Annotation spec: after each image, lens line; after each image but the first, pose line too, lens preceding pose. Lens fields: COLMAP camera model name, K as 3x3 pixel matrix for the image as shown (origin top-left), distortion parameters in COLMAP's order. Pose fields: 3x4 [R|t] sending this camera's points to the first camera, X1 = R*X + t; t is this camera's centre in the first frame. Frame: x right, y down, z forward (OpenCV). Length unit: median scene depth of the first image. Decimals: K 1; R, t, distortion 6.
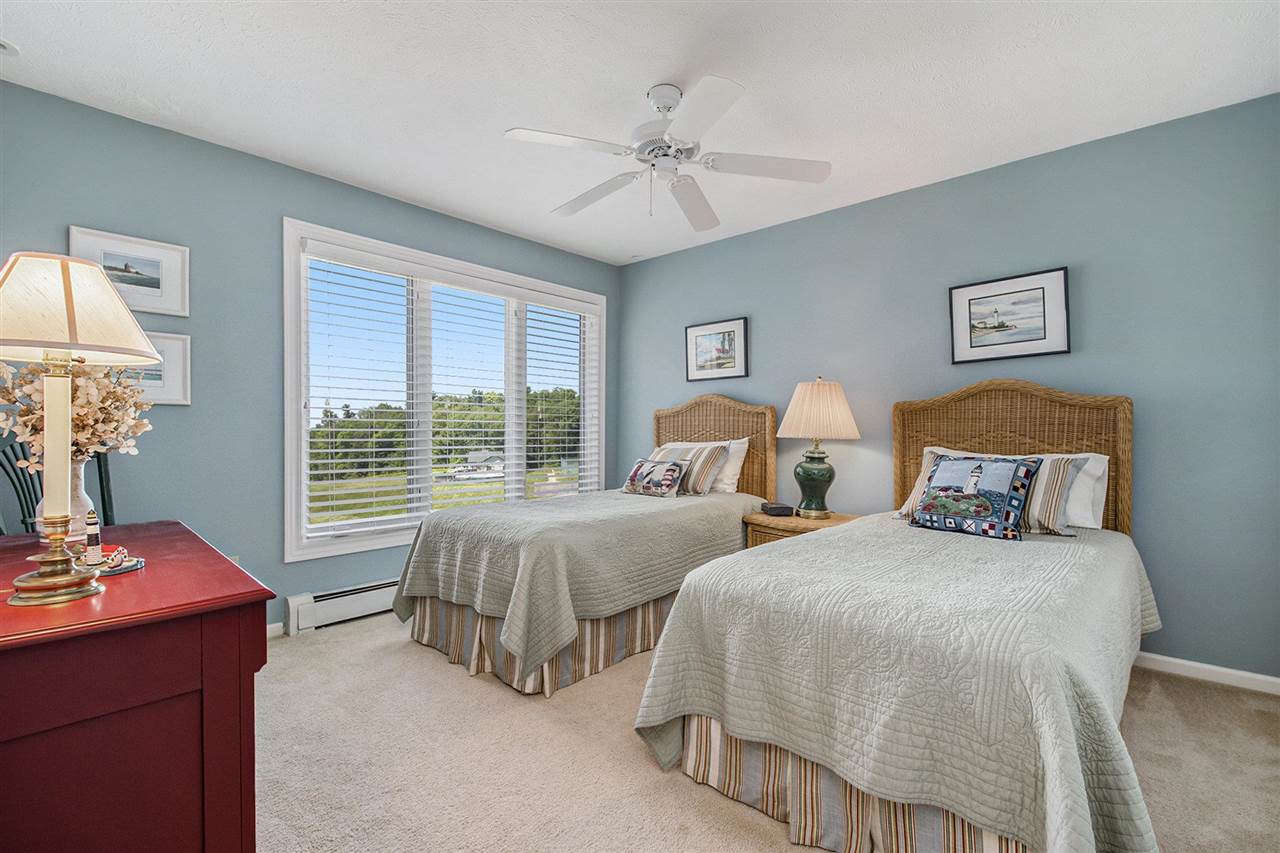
lens RADIAL K [[537.3, 0, 640.0], [0, 537.3, 426.5], [0, 0, 1]] dist [-0.000414, -0.009284]
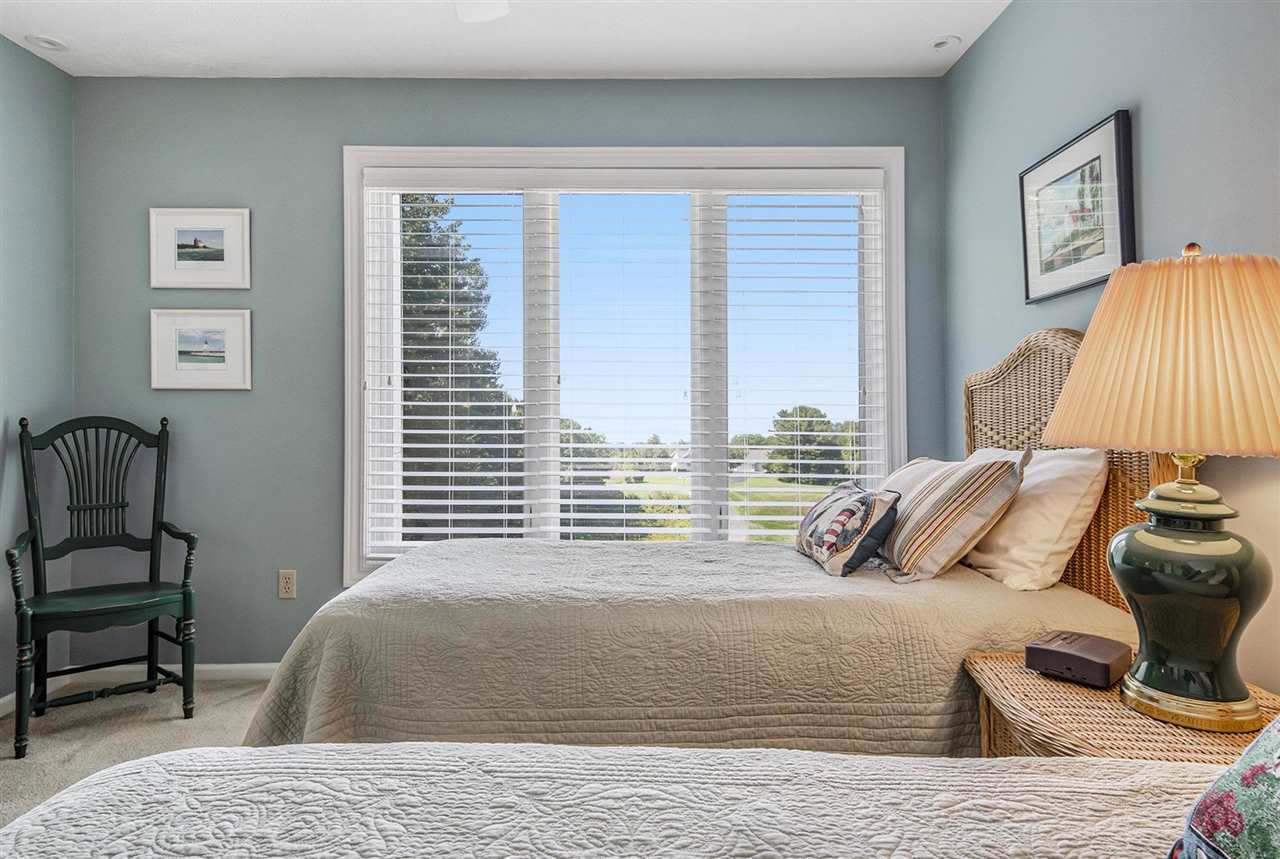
lens RADIAL K [[781.2, 0, 640.0], [0, 781.2, 429.5], [0, 0, 1]] dist [0.004798, 0.000801]
pose [[0.685907, 0.014349, -0.727547, 0.410593], [0.004021, 0.999716, 0.023508, -0.001453], [0.727678, -0.019050, 0.685655, 0.451042]]
